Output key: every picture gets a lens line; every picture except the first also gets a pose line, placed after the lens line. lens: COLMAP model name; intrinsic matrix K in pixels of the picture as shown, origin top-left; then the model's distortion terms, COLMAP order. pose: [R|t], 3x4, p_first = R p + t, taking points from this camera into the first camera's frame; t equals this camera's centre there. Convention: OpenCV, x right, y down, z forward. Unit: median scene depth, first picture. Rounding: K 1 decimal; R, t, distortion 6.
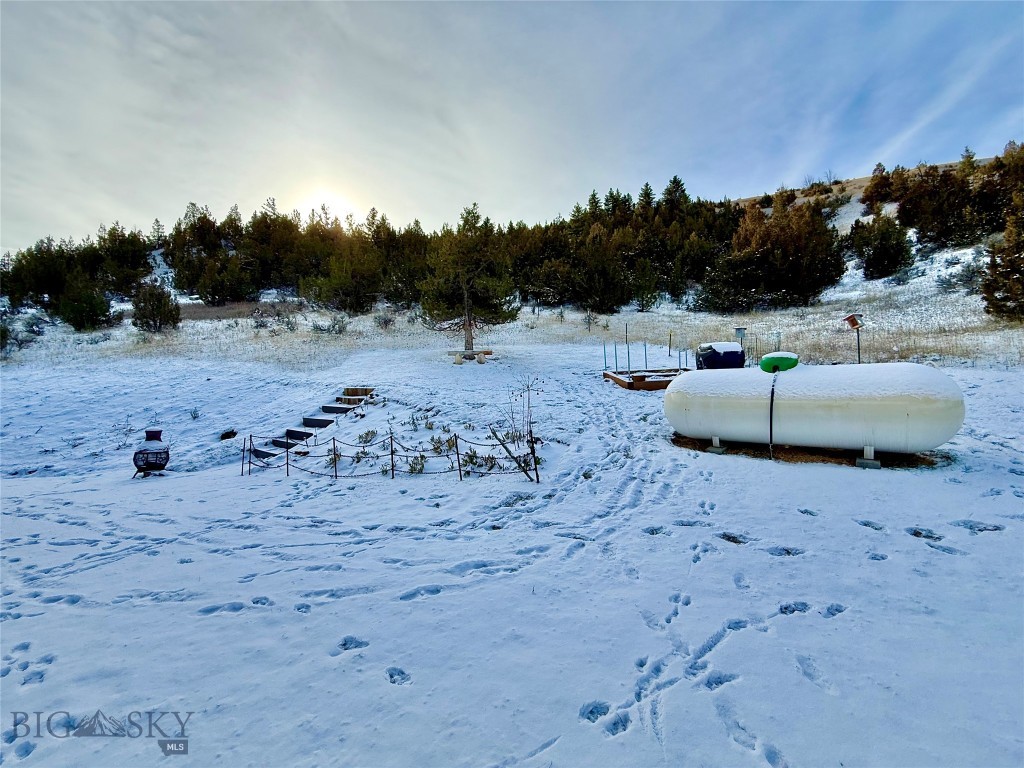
lens RADIAL K [[406.2, 0, 512.0], [0, 406.2, 384.0], [0, 0, 1]] dist [-0.000688, -0.000057]
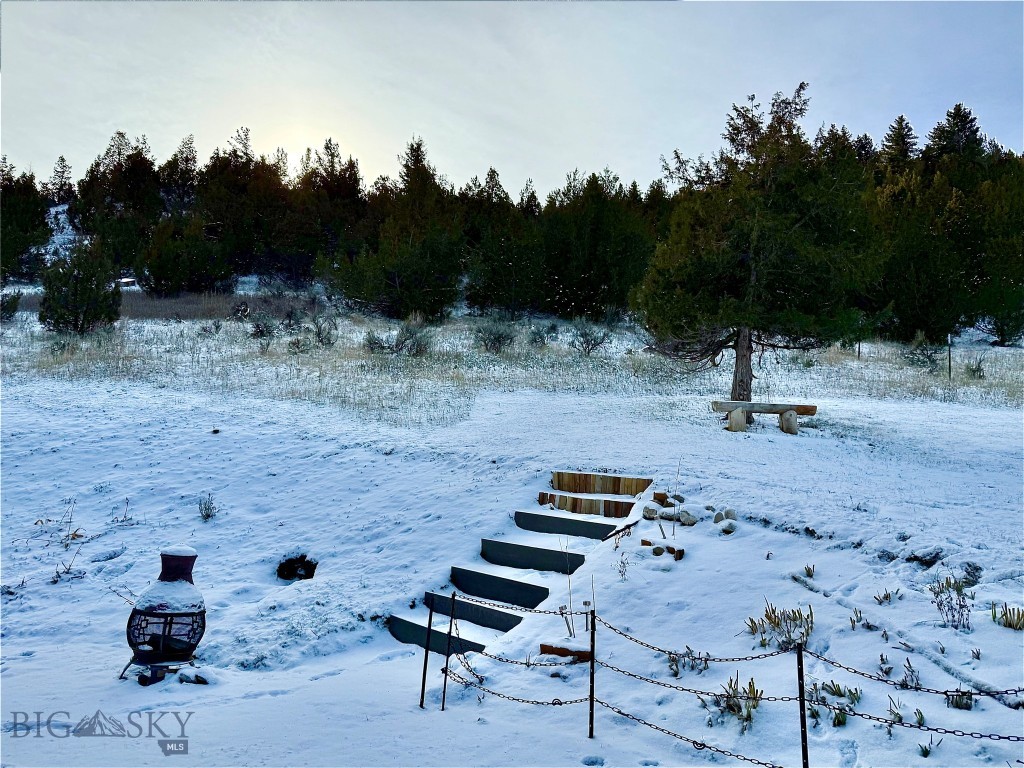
lens RADIAL K [[718.2, 0, 512.0], [0, 718.2, 384.0], [0, 0, 1]] dist [0.093191, -0.129750]
pose [[0.991960, 0.055592, -0.113688, -0.201618], [-0.068420, 0.991323, -0.112240, 0.003365], [0.106462, 0.119116, 0.987156, 0.129695]]
